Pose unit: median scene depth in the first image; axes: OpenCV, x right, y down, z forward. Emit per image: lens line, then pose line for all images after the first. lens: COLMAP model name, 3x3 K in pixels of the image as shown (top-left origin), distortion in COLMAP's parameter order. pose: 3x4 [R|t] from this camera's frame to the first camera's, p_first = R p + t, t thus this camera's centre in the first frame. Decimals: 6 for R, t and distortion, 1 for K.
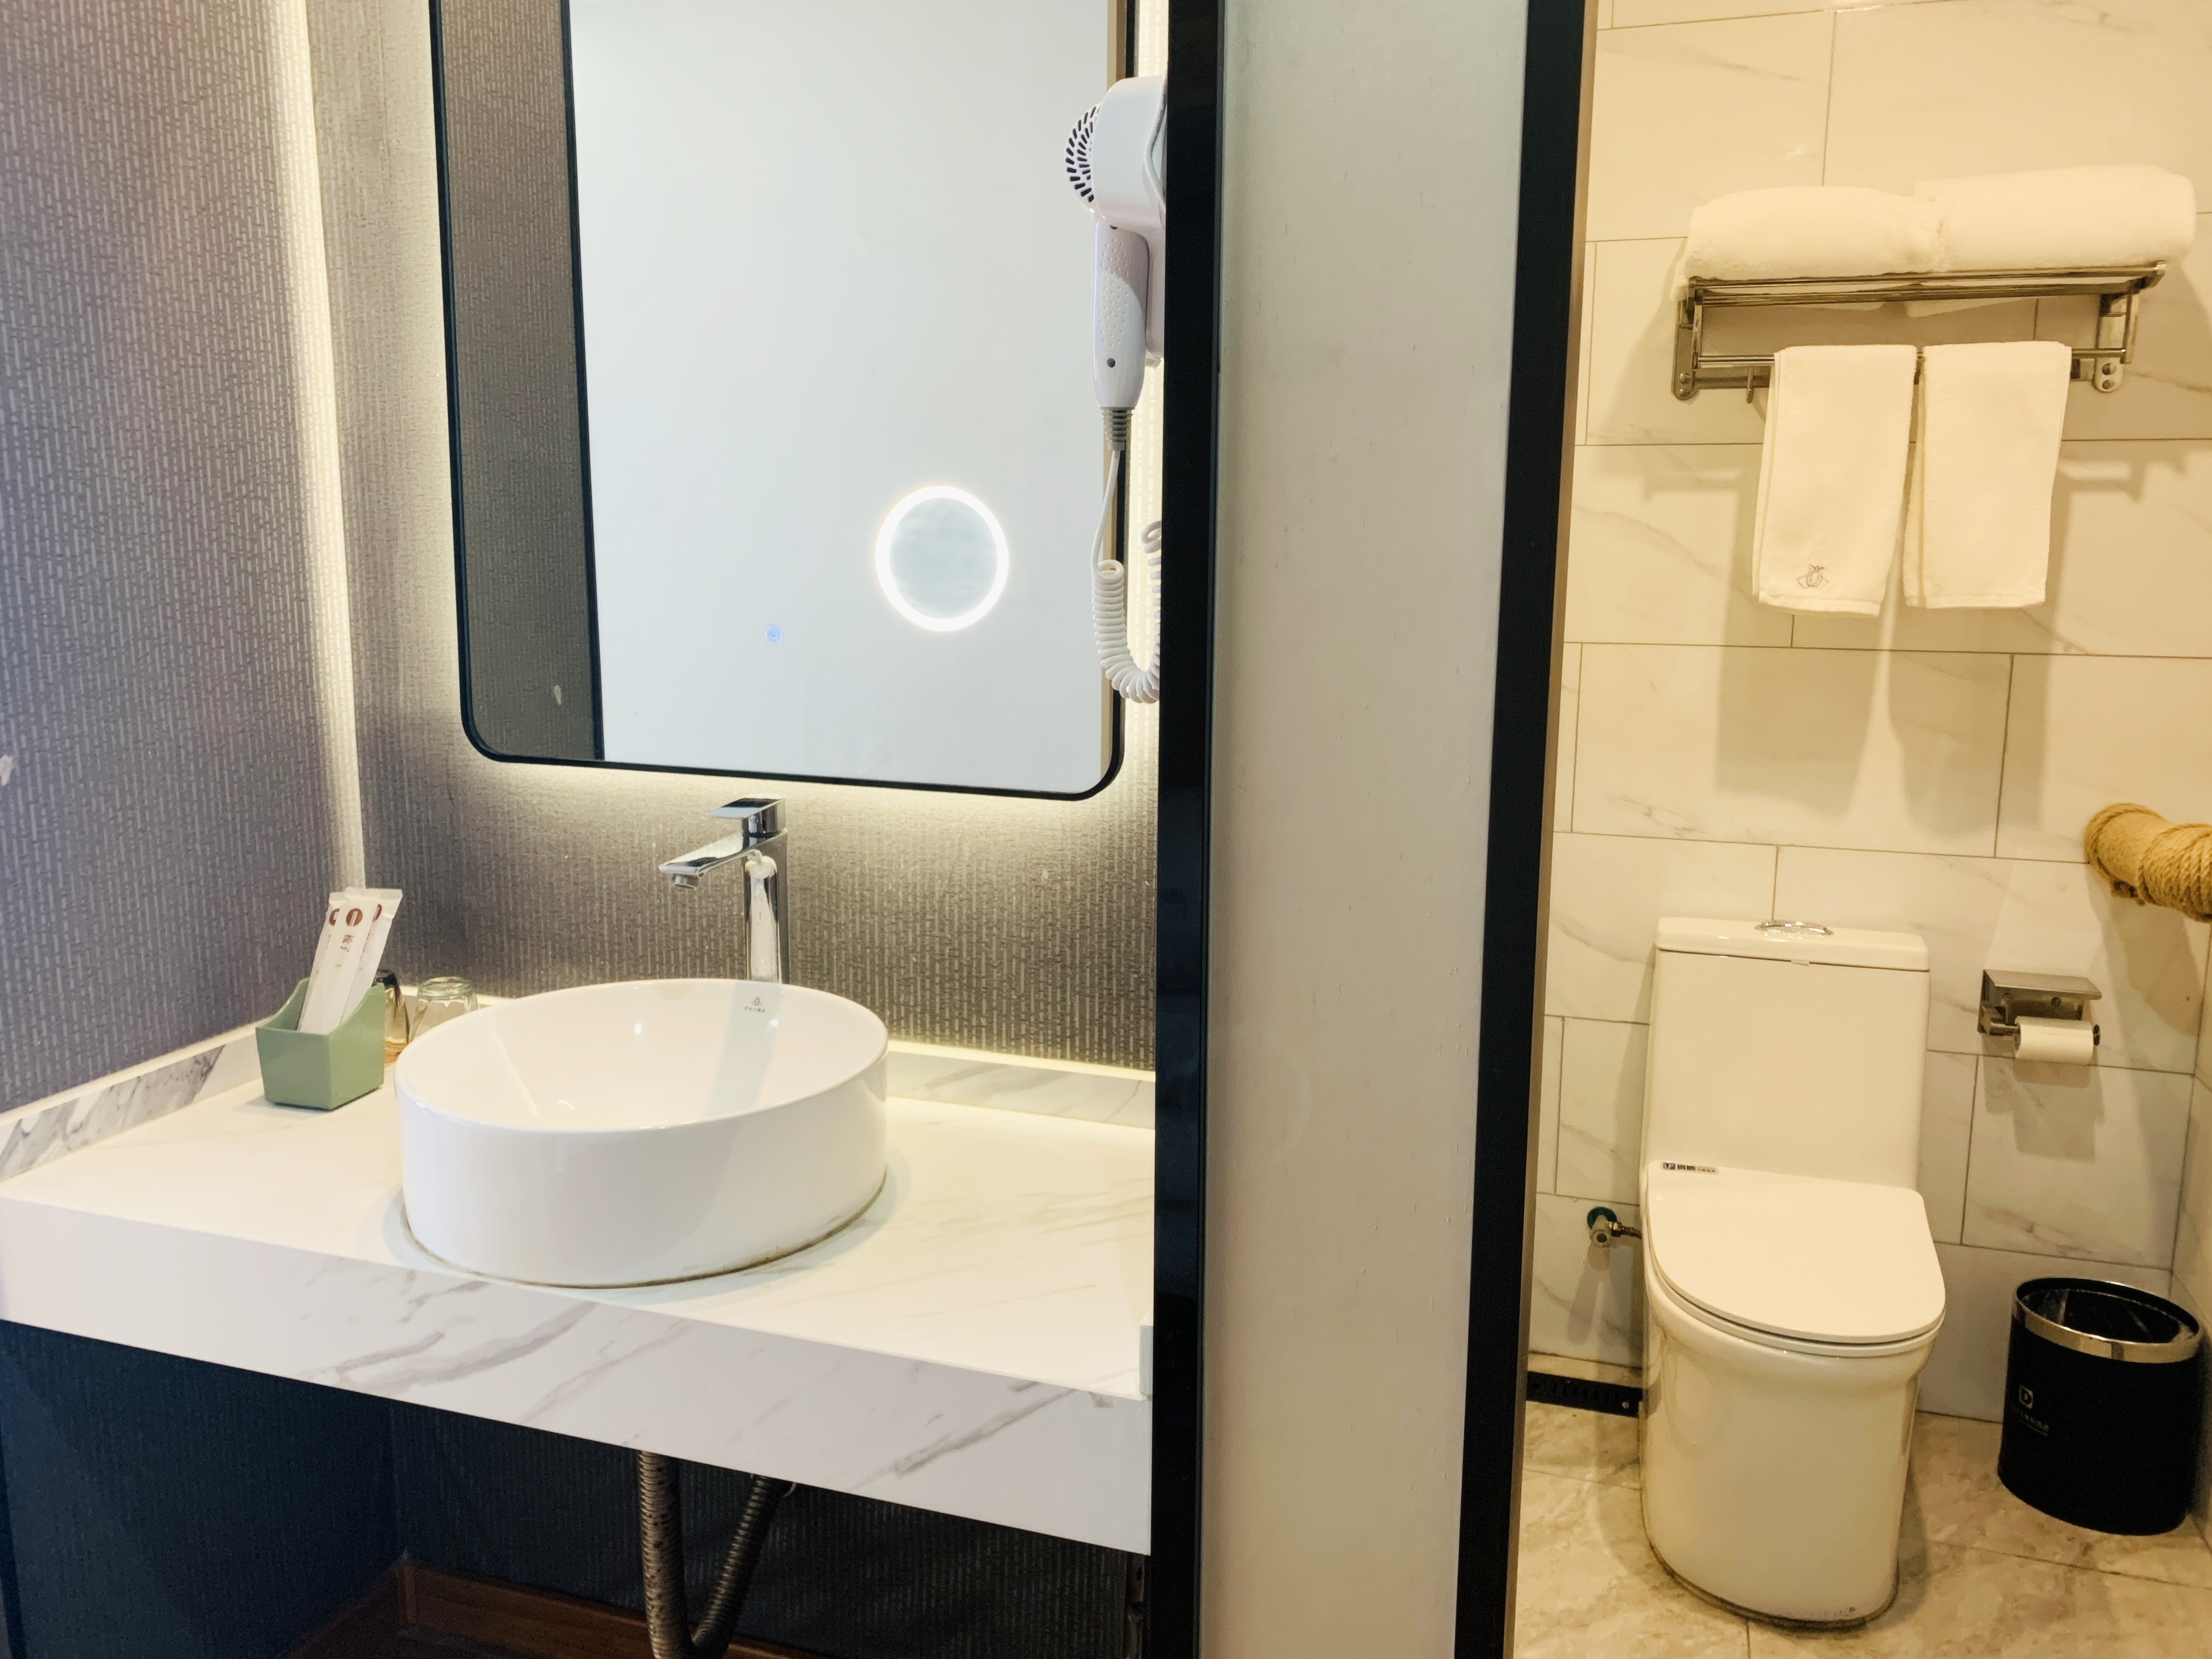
lens RADIAL K [[1655.2, 0, 1103.6], [0, 1655.2, 820.4], [0, 0, 1]] dist [0.059929, -0.077716]
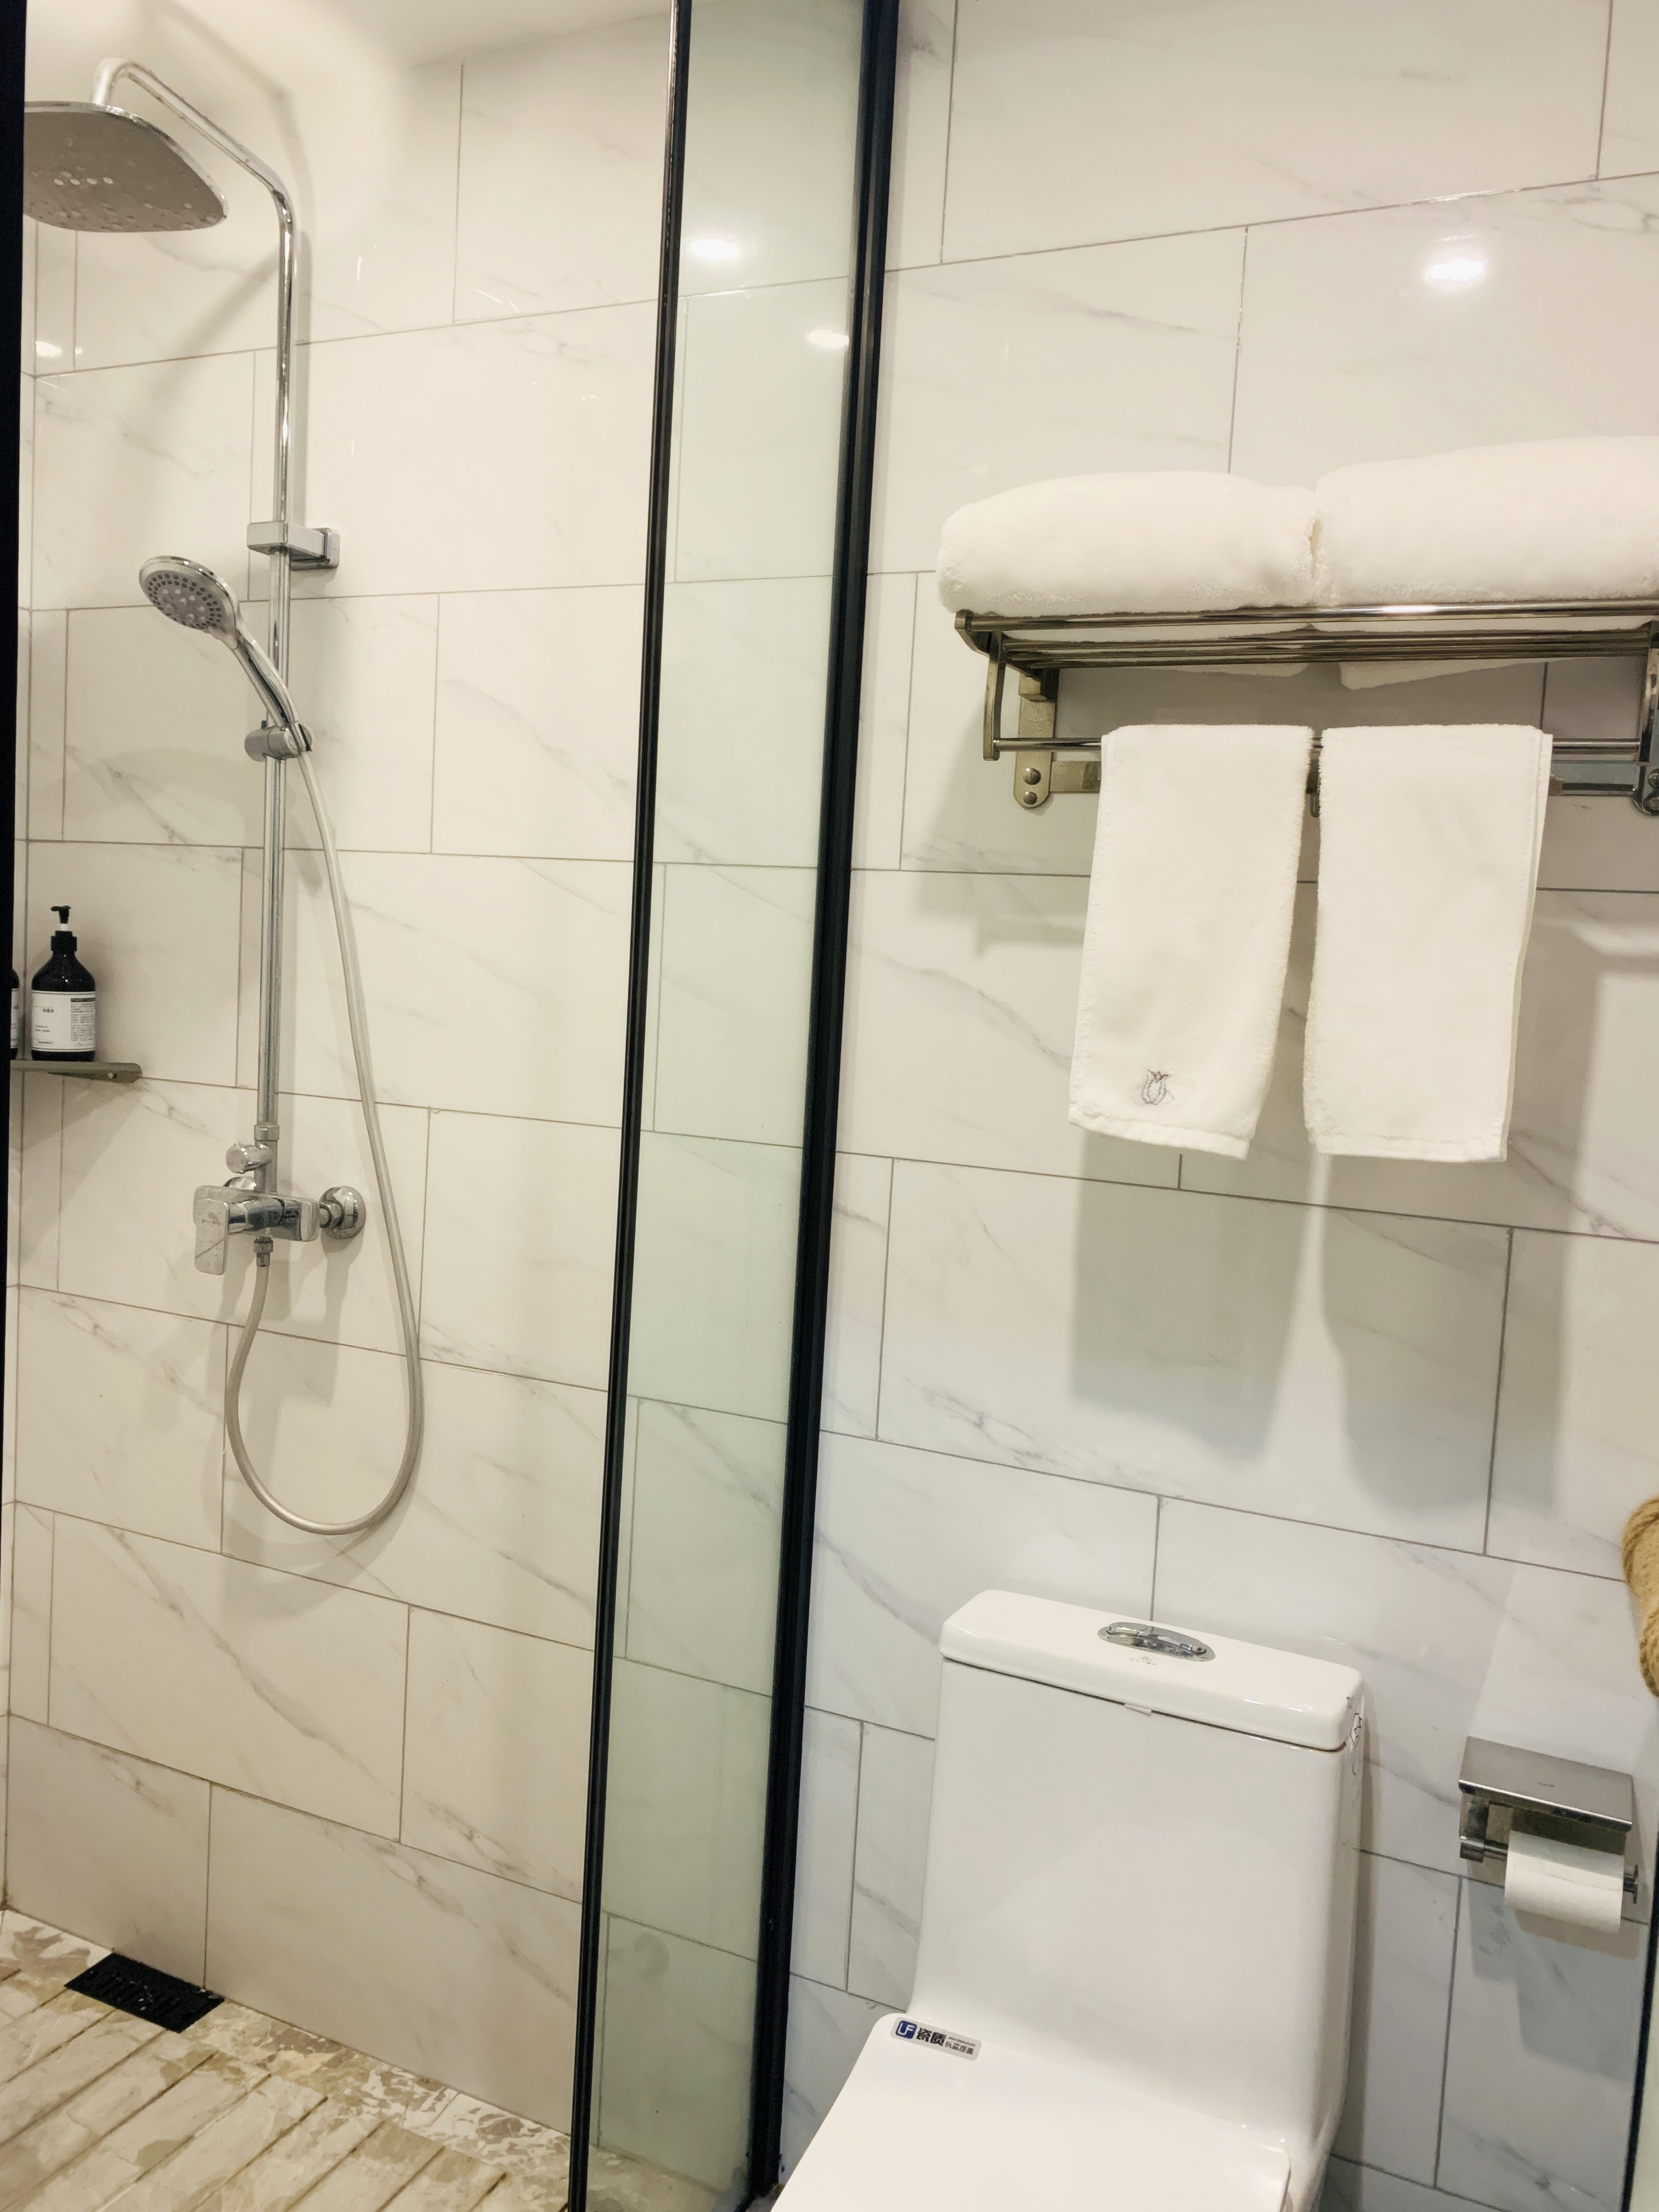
lens RADIAL K [[1655.2, 0, 841.7], [0, 1655.2, 1096.8], [0, 0, 1]] dist [0.059929, -0.077716]
pose [[0.992494, 0.058411, -0.107439, 0.361032], [-0.067918, 0.993884, -0.087075, -0.077164], [0.101695, 0.093718, 0.990391, 0.358805]]
